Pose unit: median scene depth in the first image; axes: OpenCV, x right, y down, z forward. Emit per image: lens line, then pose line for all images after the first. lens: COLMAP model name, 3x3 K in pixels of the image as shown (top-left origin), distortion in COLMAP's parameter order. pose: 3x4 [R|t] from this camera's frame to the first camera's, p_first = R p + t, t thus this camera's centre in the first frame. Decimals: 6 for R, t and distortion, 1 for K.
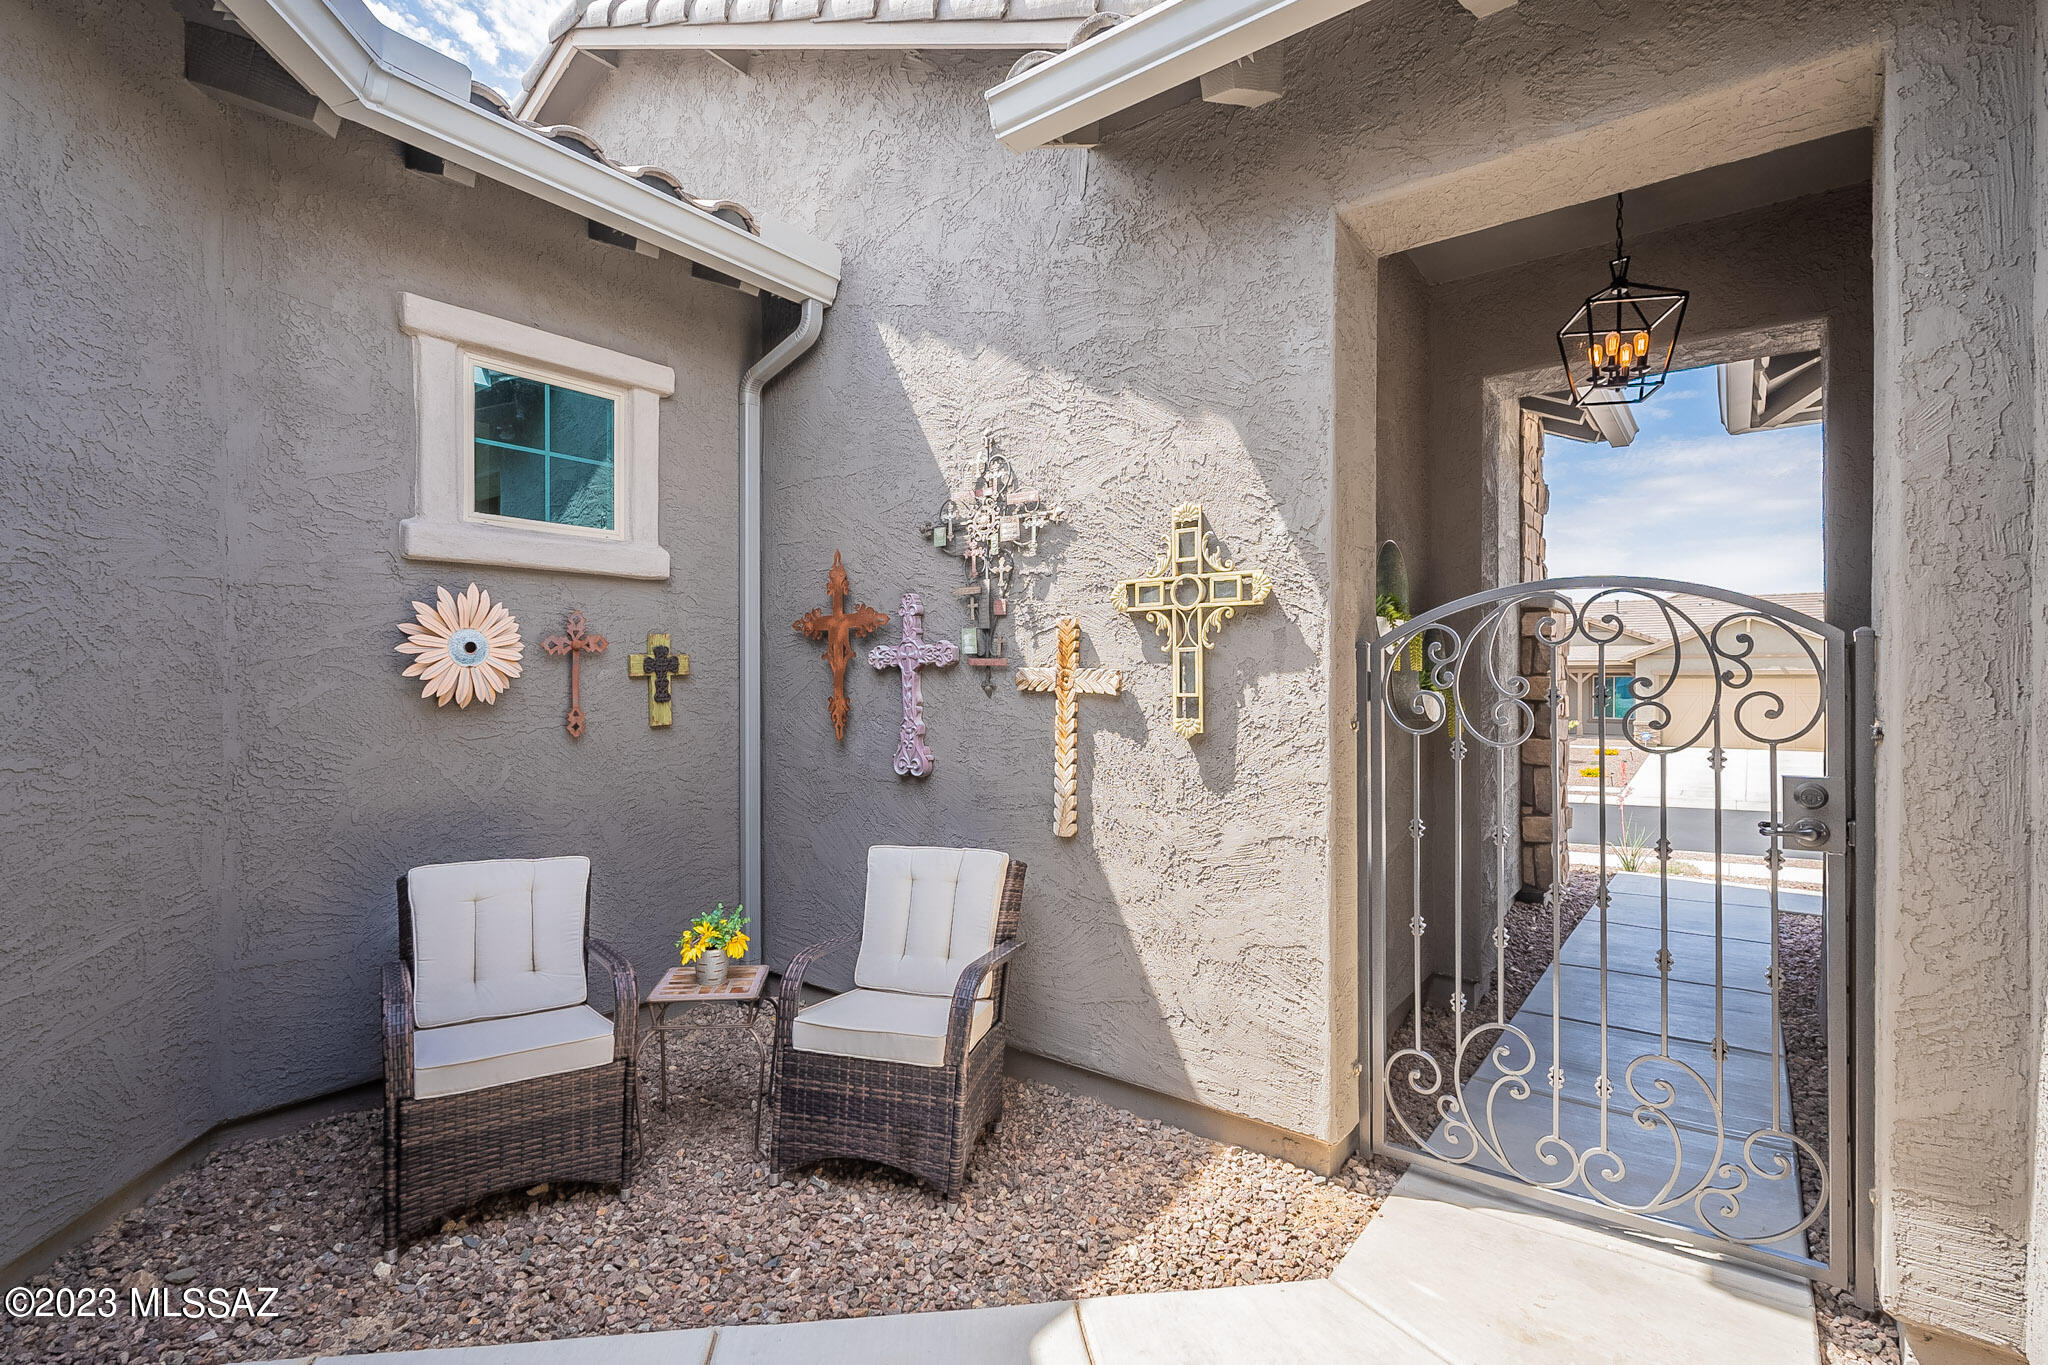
lens RADIAL K [[951.5, 0, 1019.8], [0, 951.5, 684.7], [0, 0, 1]] dist [-0.001658, -0.000510]
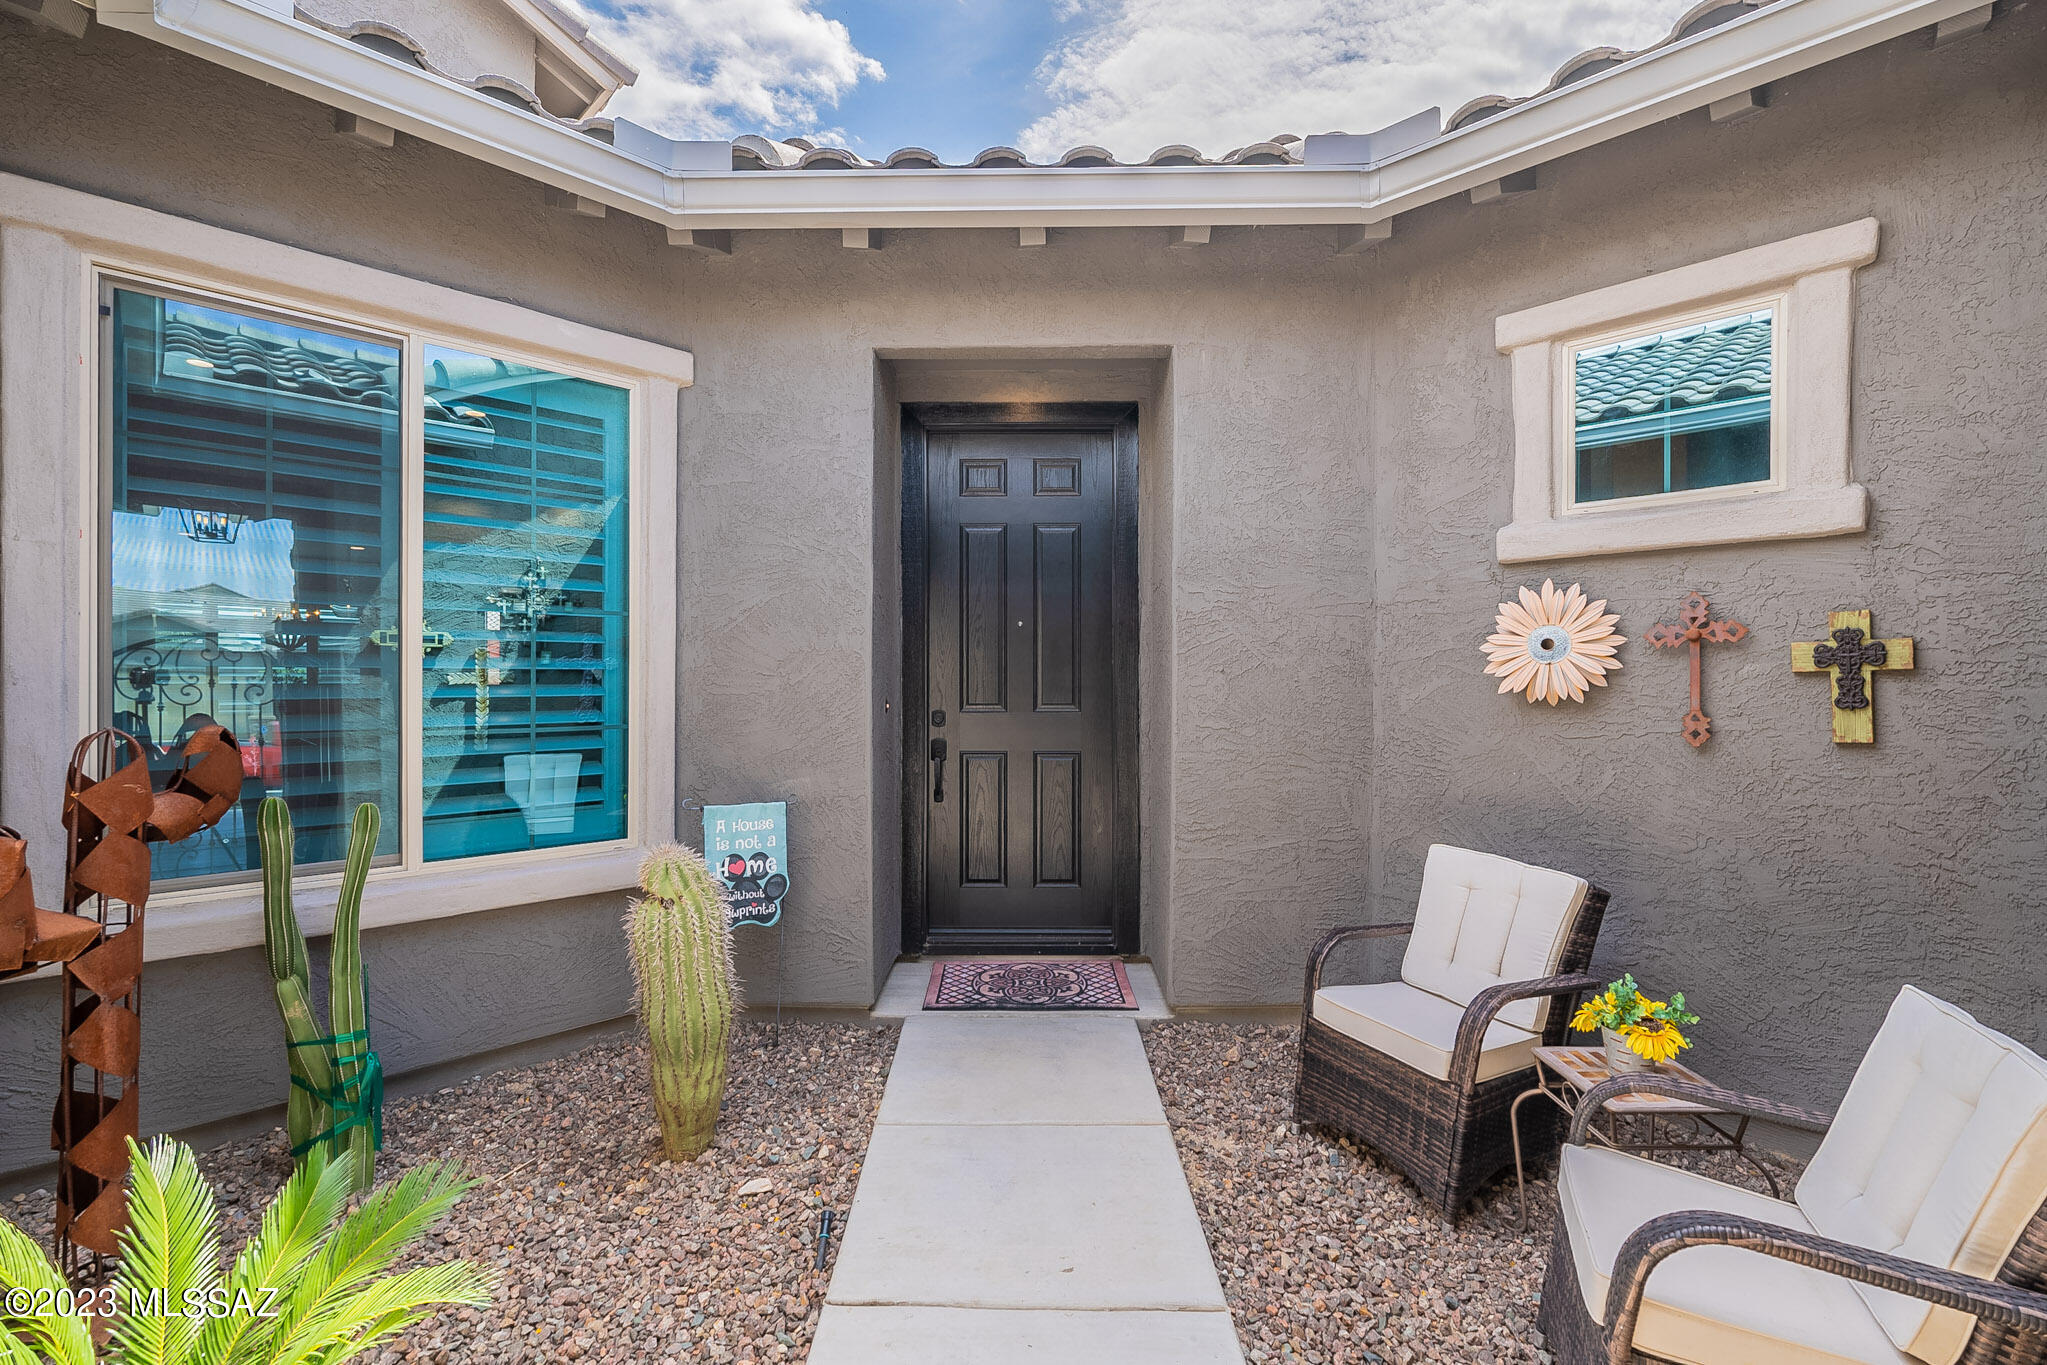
lens RADIAL K [[915.8, 0, 1018.0], [0, 915.8, 678.1], [0, 0, 1]] dist [-0.000423, 0.000412]
pose [[-0.157091, -0.000223, -0.987584, 0.450202], [-0.007051, 0.999975, 0.000895, -0.000701], [0.987559, 0.007104, -0.157088, 0.607238]]
